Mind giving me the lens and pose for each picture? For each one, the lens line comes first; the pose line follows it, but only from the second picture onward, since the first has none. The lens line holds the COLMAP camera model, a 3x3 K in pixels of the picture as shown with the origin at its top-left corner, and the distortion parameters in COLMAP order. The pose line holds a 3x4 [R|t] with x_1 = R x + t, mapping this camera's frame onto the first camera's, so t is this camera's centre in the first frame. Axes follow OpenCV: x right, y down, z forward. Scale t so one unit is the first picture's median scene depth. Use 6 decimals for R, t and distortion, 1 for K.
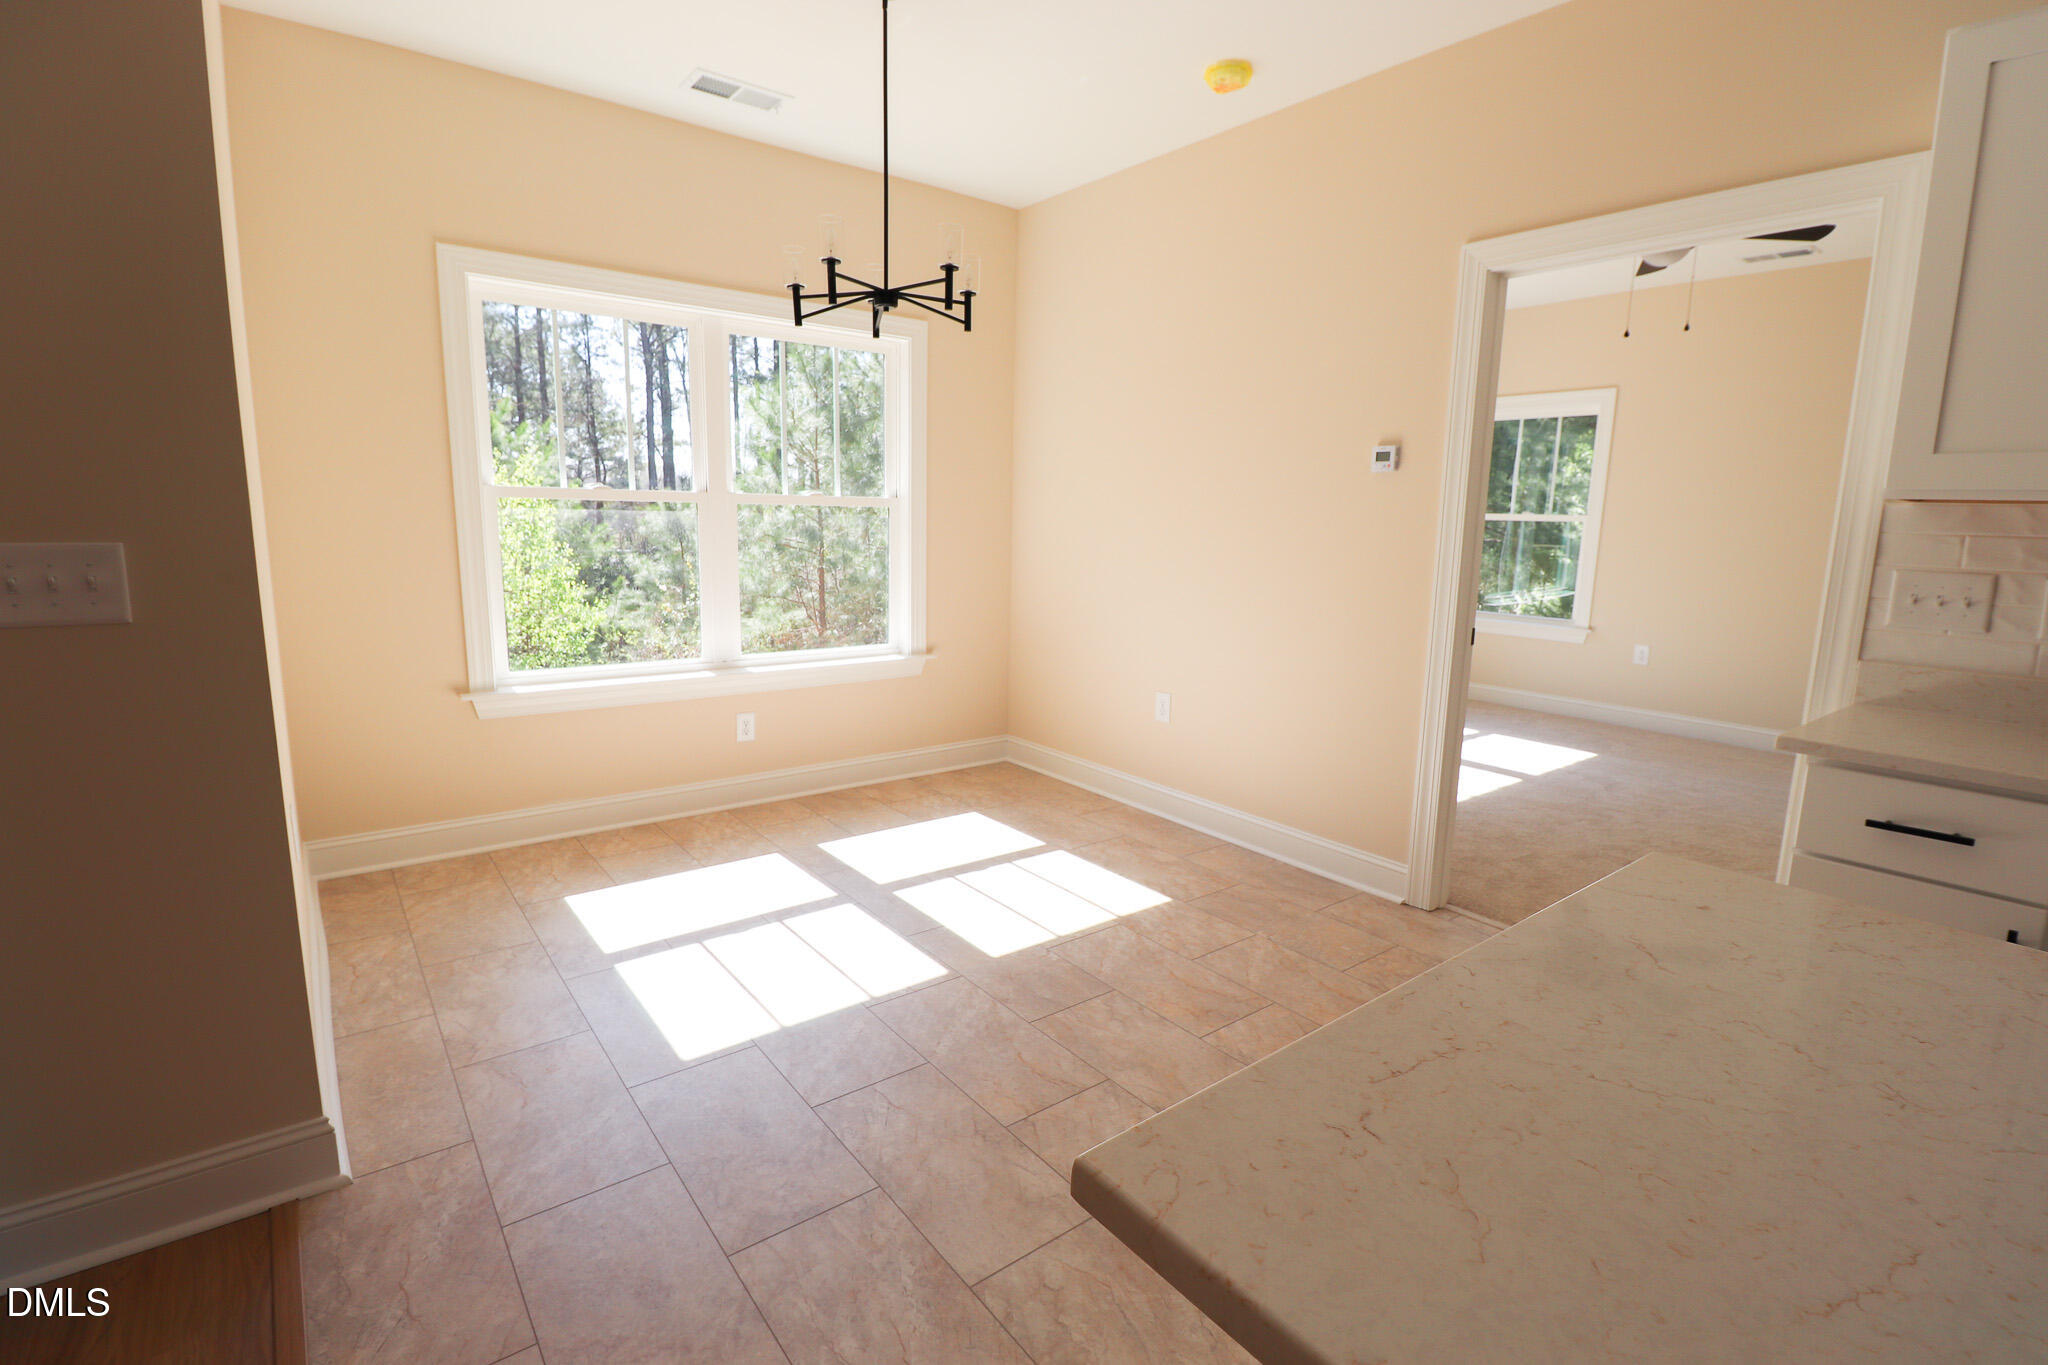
lens RADIAL K [[954.8, 0, 1017.7], [0, 954.8, 682.6], [0, 0, 1]] dist [-0.003147, -0.009521]
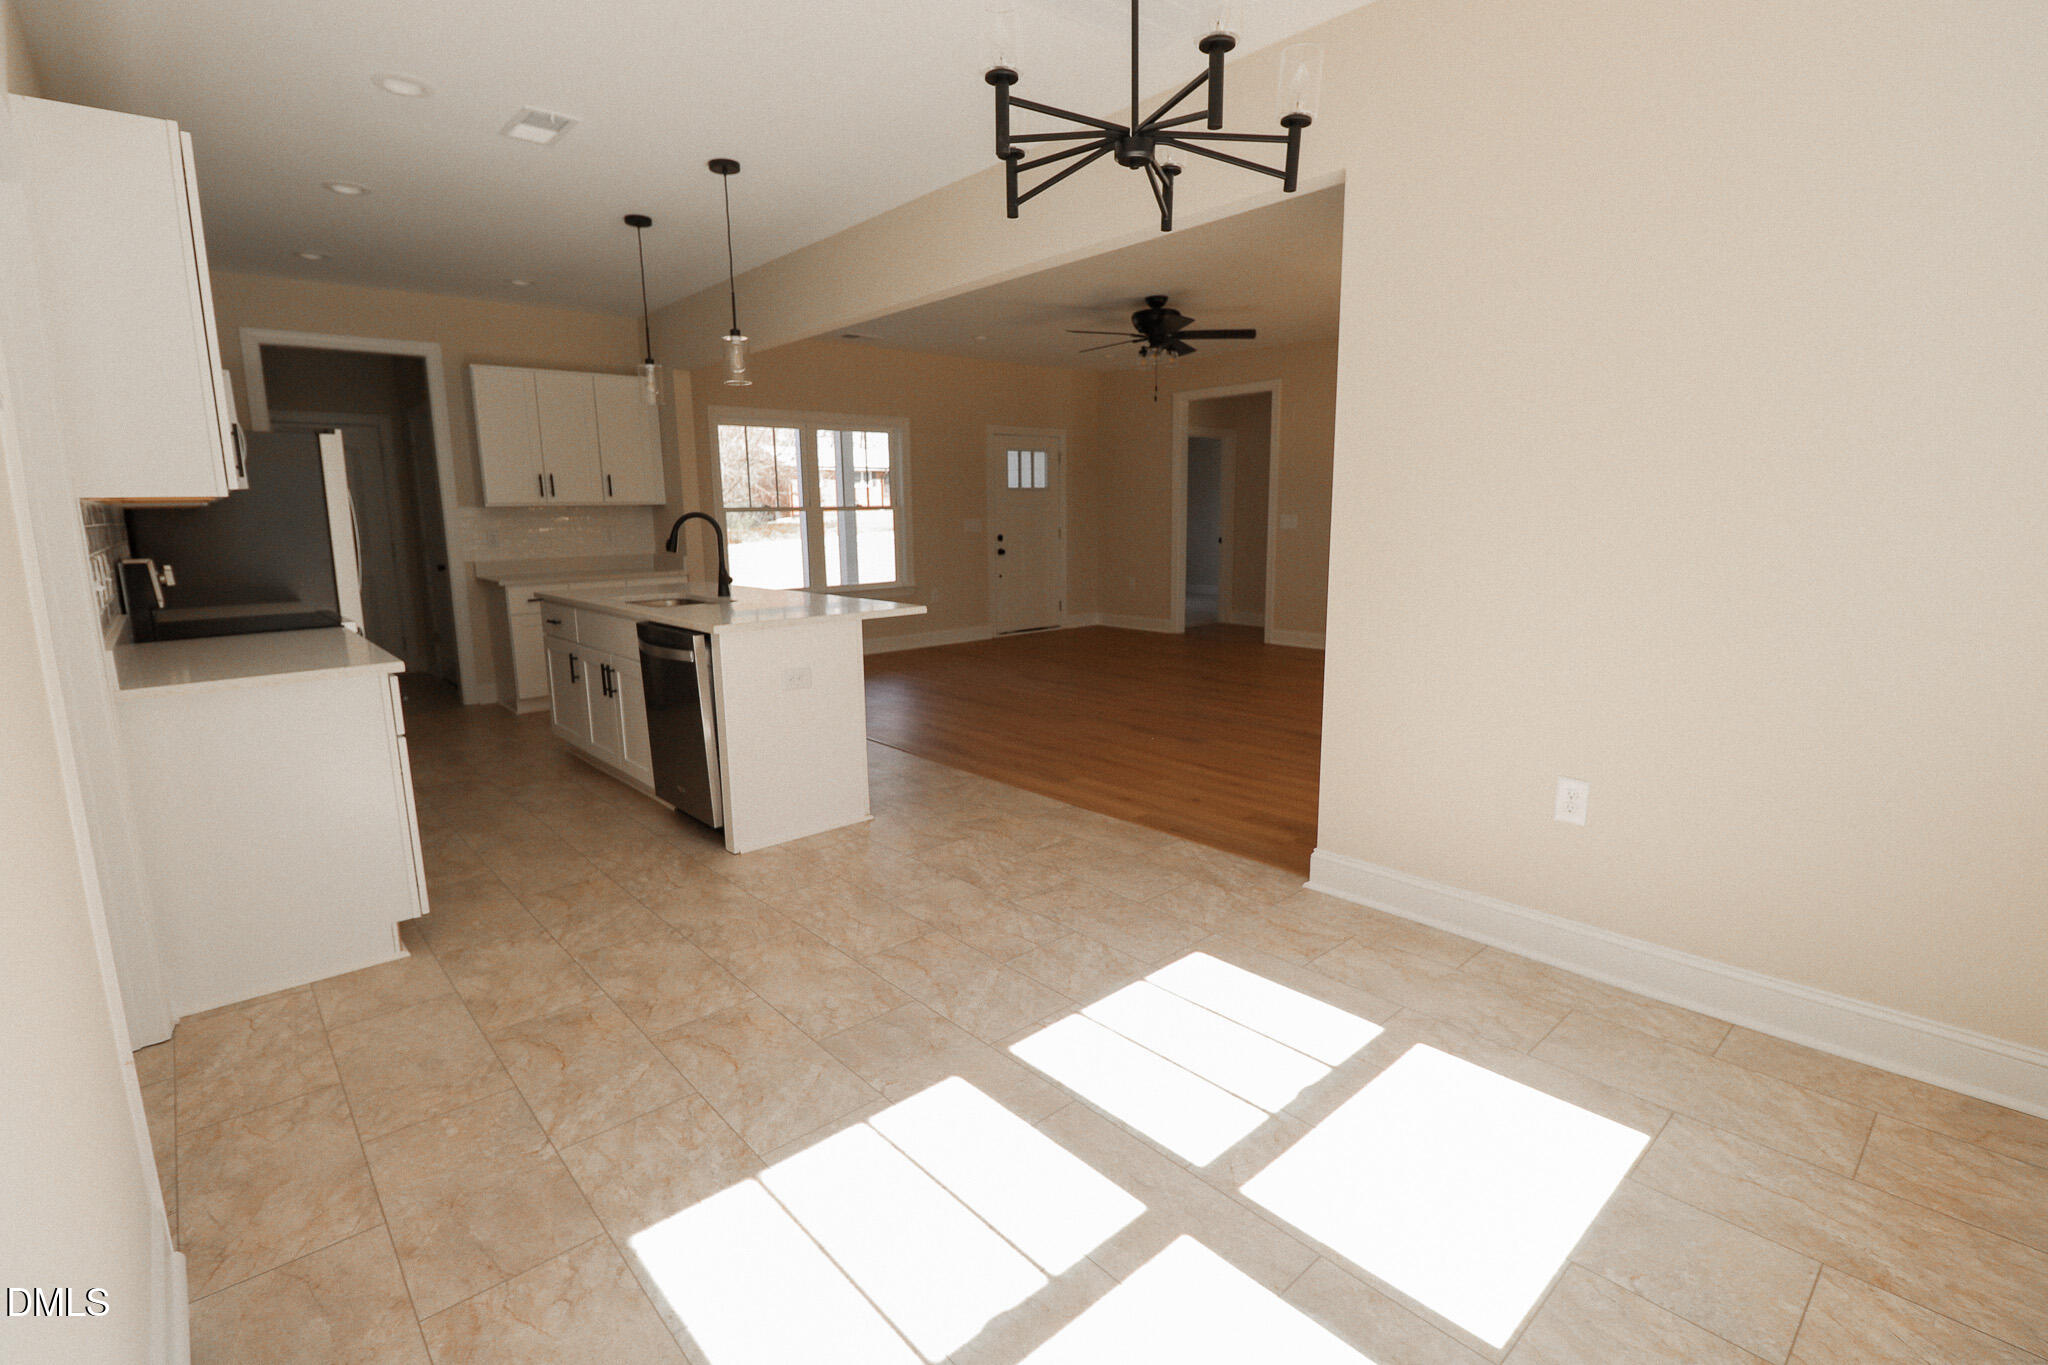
lens RADIAL K [[954.8, 0, 1020.0], [0, 954.8, 687.4], [0, 0, 1]] dist [-0.003147, -0.009521]
pose [[-0.997339, 0.005839, -0.072666, -0.023614], [-0.020035, 0.936450, 0.350229, -0.288482], [0.070093, 0.350753, -0.933841, 1.616767]]
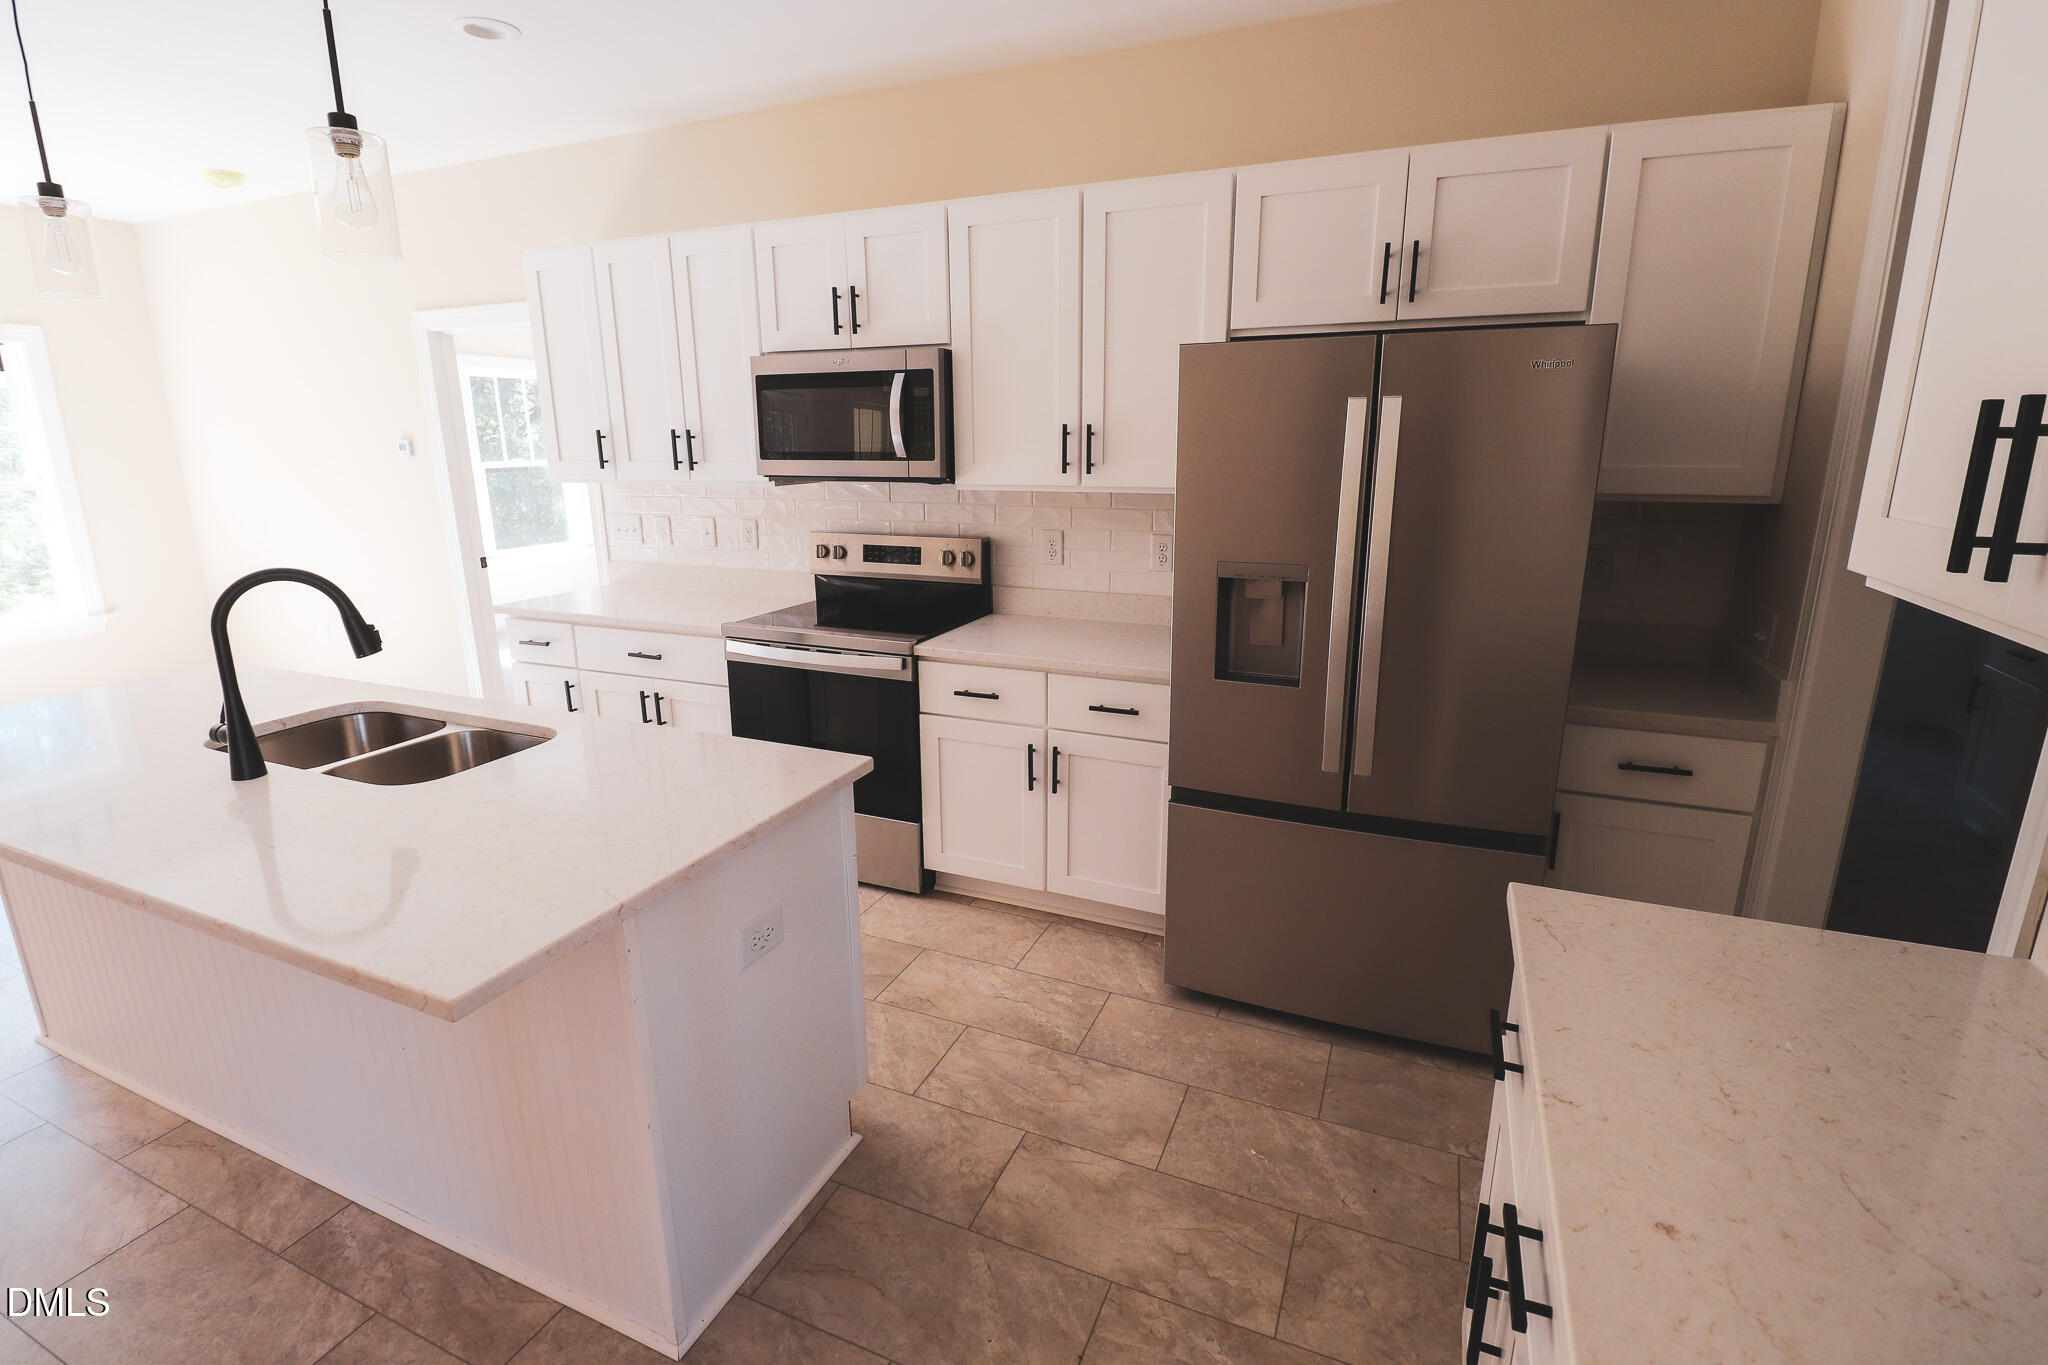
lens RADIAL K [[954.8, 0, 1020.5], [0, 954.8, 672.1], [0, 0, 1]] dist [-0.003147, -0.009521]
pose [[0.875044, -0.141976, 0.462754, 0.544390], [0.107968, 0.989180, 0.099325, 0.075659], [-0.471849, -0.036951, 0.880905, -0.871644]]
